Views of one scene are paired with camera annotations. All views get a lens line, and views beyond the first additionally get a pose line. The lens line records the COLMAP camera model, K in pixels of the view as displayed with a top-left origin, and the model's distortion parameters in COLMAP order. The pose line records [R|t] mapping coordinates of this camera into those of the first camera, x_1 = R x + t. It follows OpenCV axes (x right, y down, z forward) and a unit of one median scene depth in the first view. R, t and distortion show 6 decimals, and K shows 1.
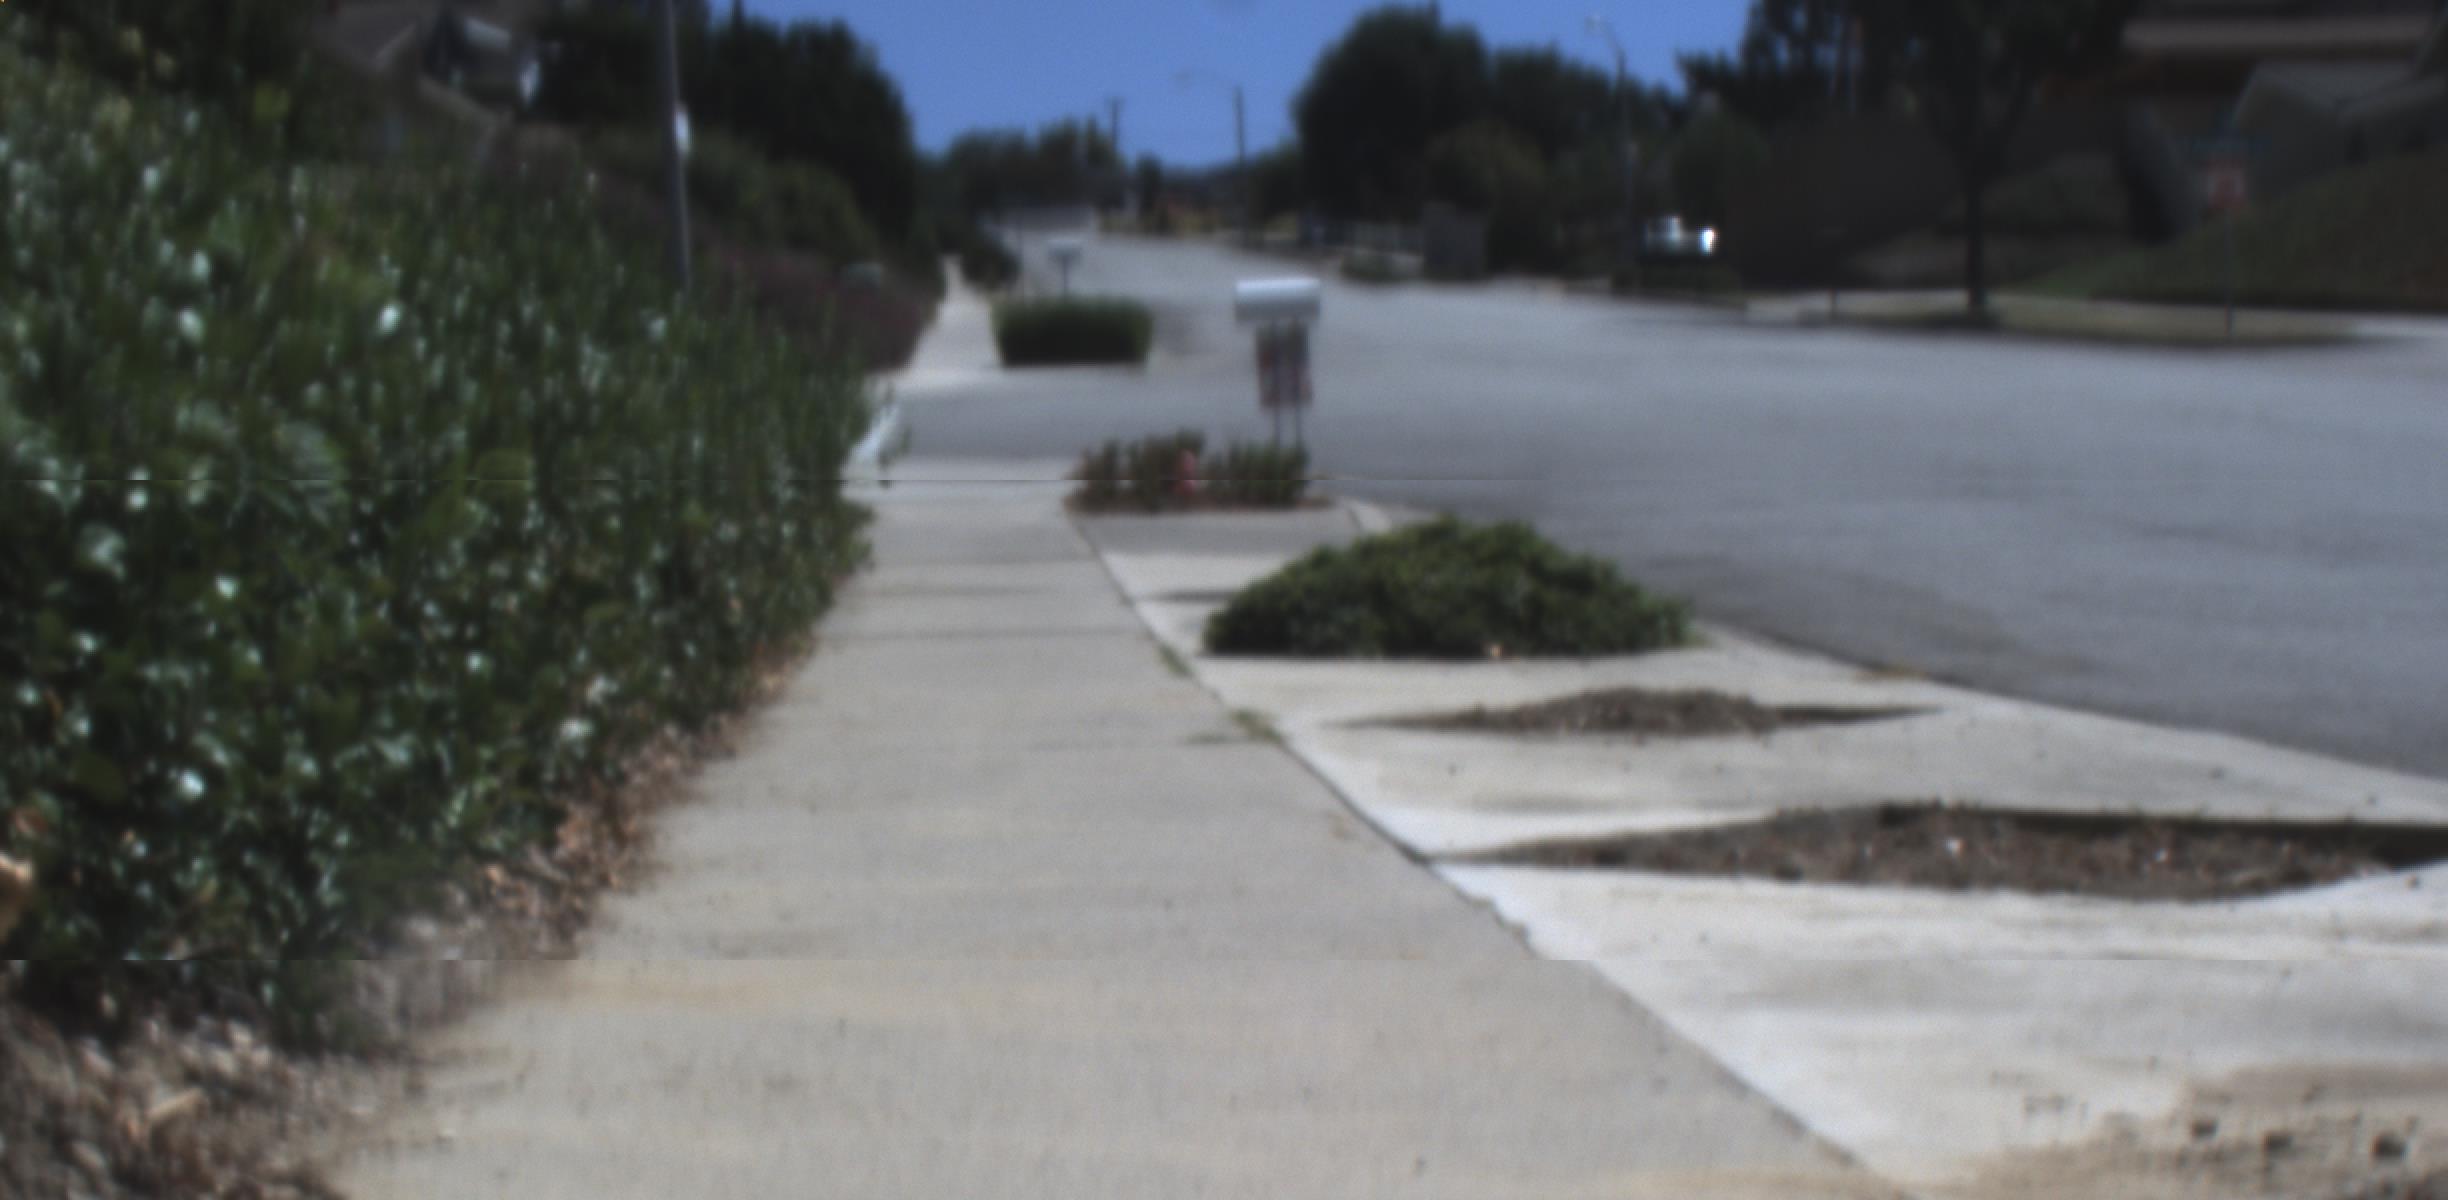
lens RADIAL K [[4854.3, 0, 1221.7], [0, 4854.3, 911.0], [0, 0, 1]] dist [-0.032659, 0.206458]
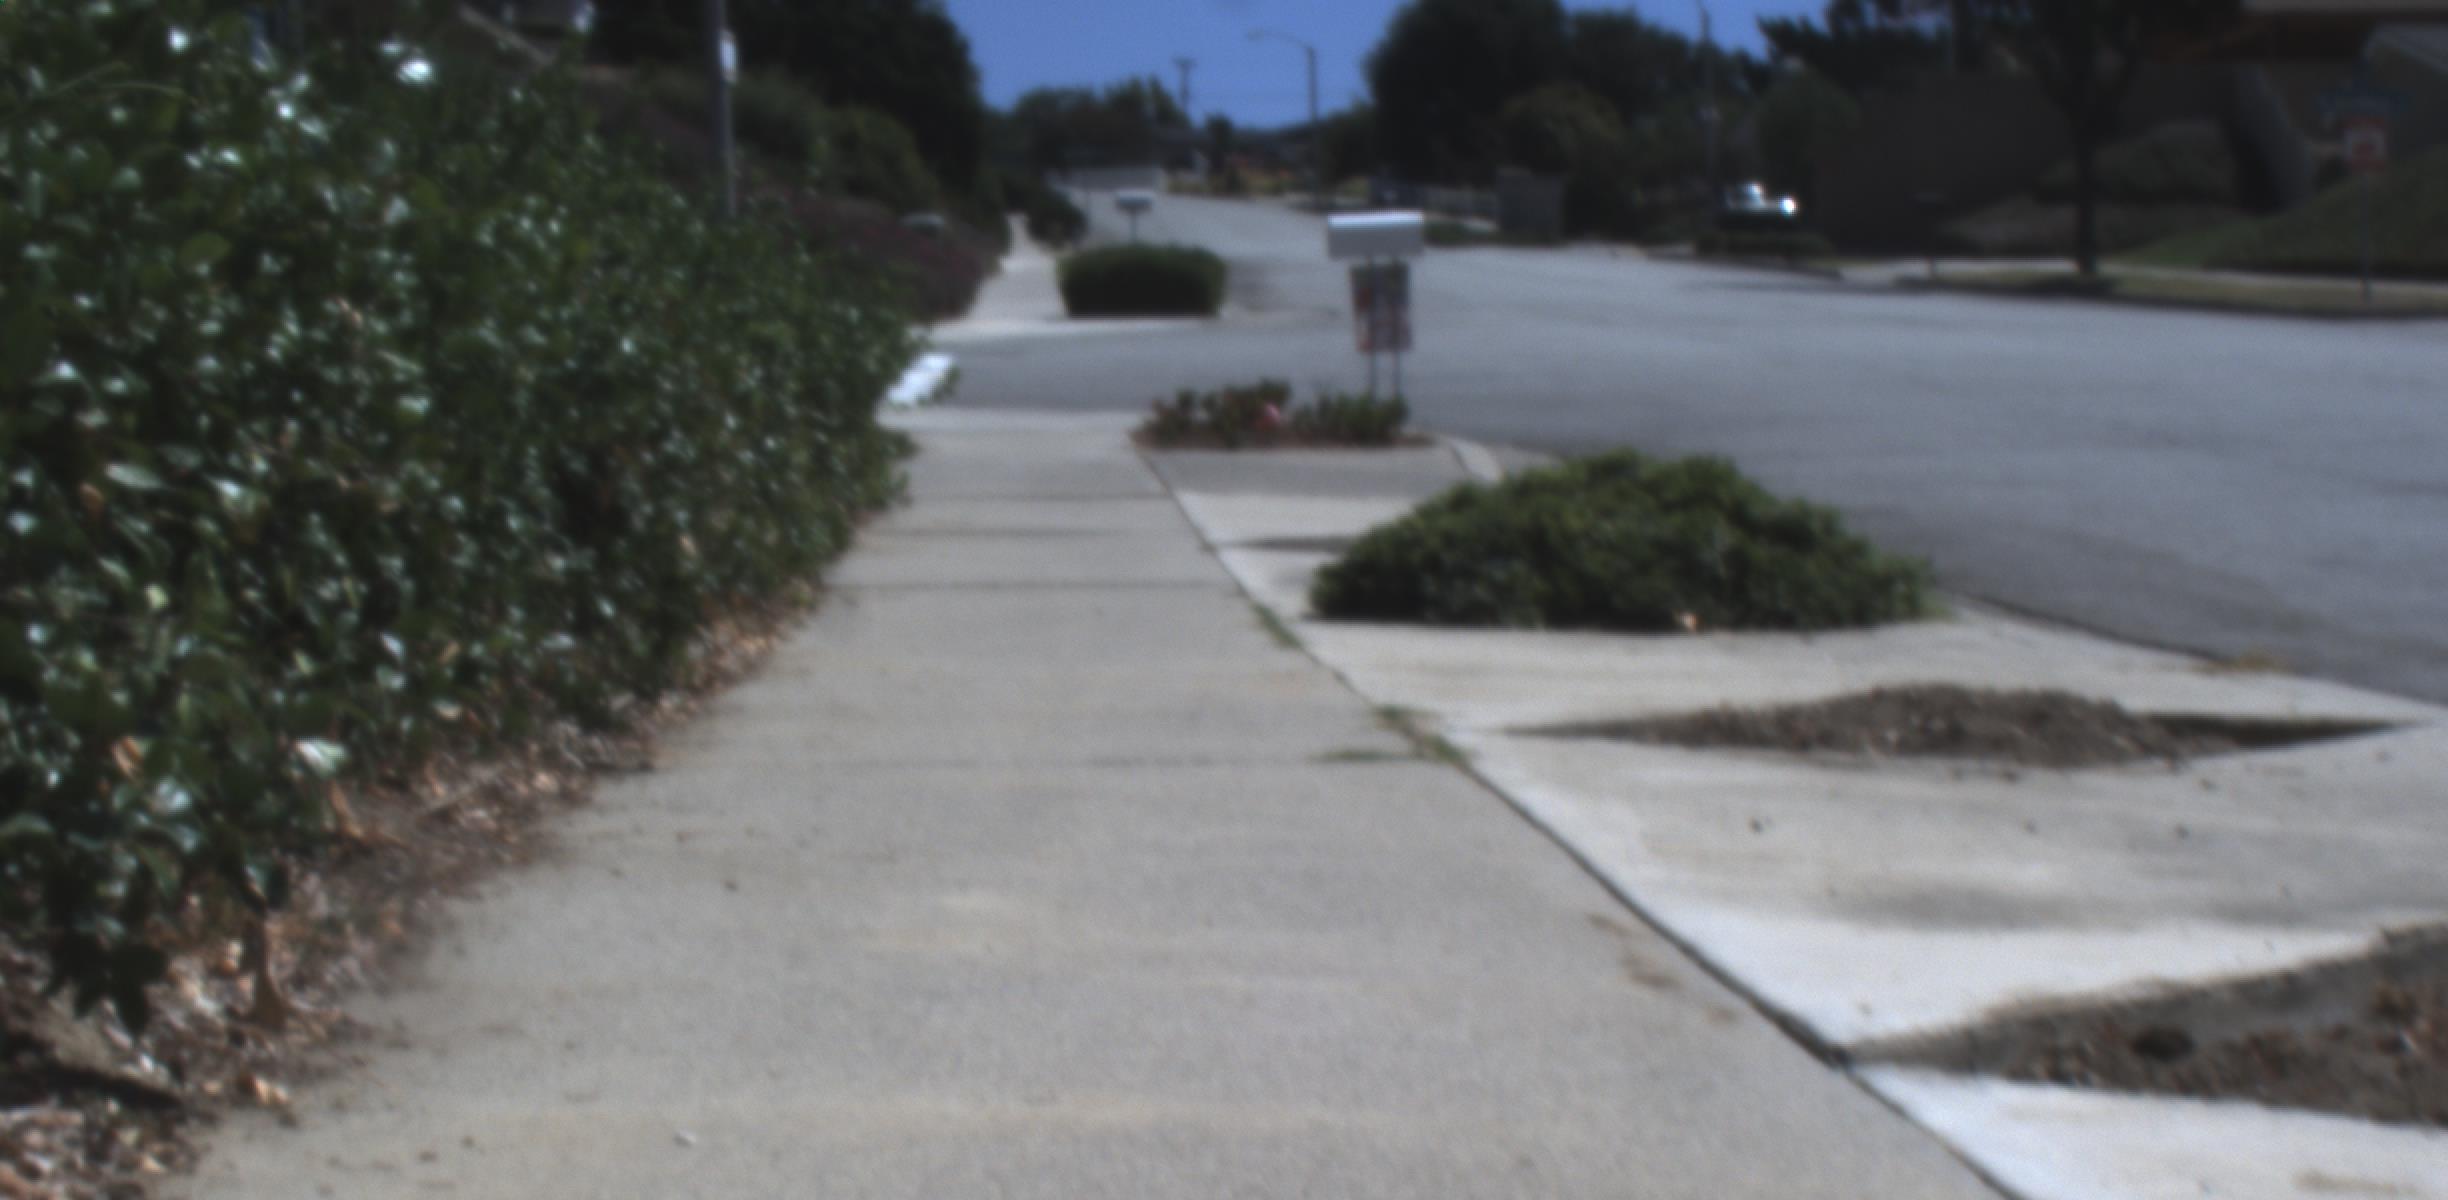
lens RADIAL K [[4854.3, 0, 1221.7], [0, 4854.3, 911.0], [0, 0, 1]] dist [-0.032659, 0.206458]
pose [[0.999778, 0.017832, -0.011265, -0.002013], [-0.017756, 0.999819, 0.006818, -0.002446], [0.011385, -0.006616, 0.999913, 0.049442]]
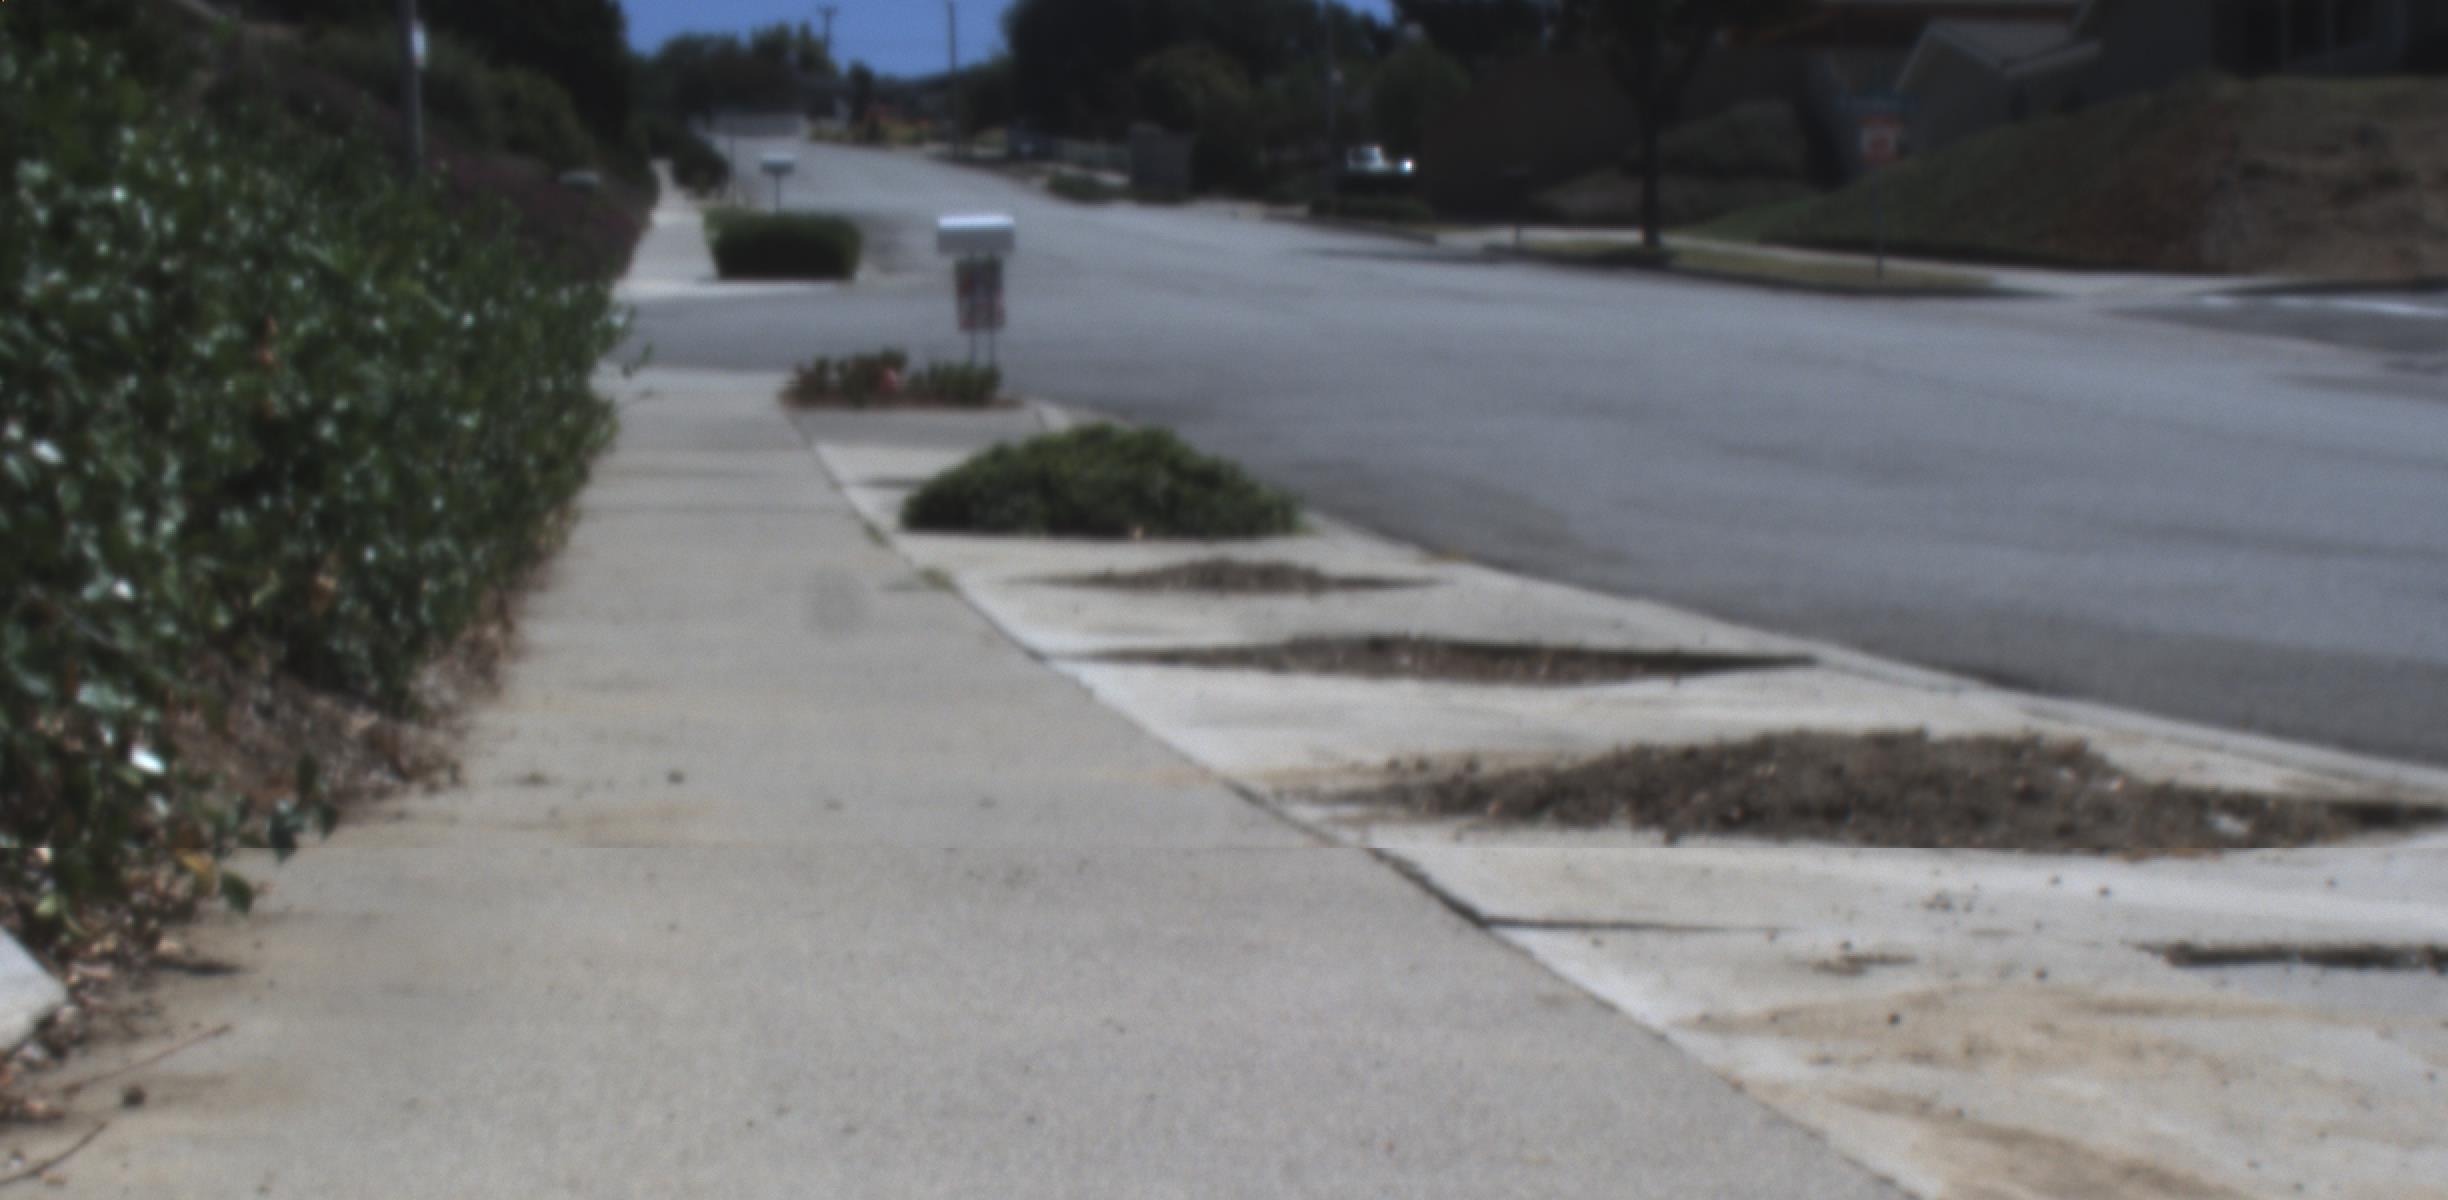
lens RADIAL K [[4854.3, 0, 1221.7], [0, 4854.3, 911.0], [0, 0, 1]] dist [-0.032659, 0.206458]
pose [[0.997718, 0.023405, 0.063327, 0.000465], [-0.024520, 0.999557, 0.016885, 0.004680], [-0.062904, -0.018399, 0.997850, -0.050789]]
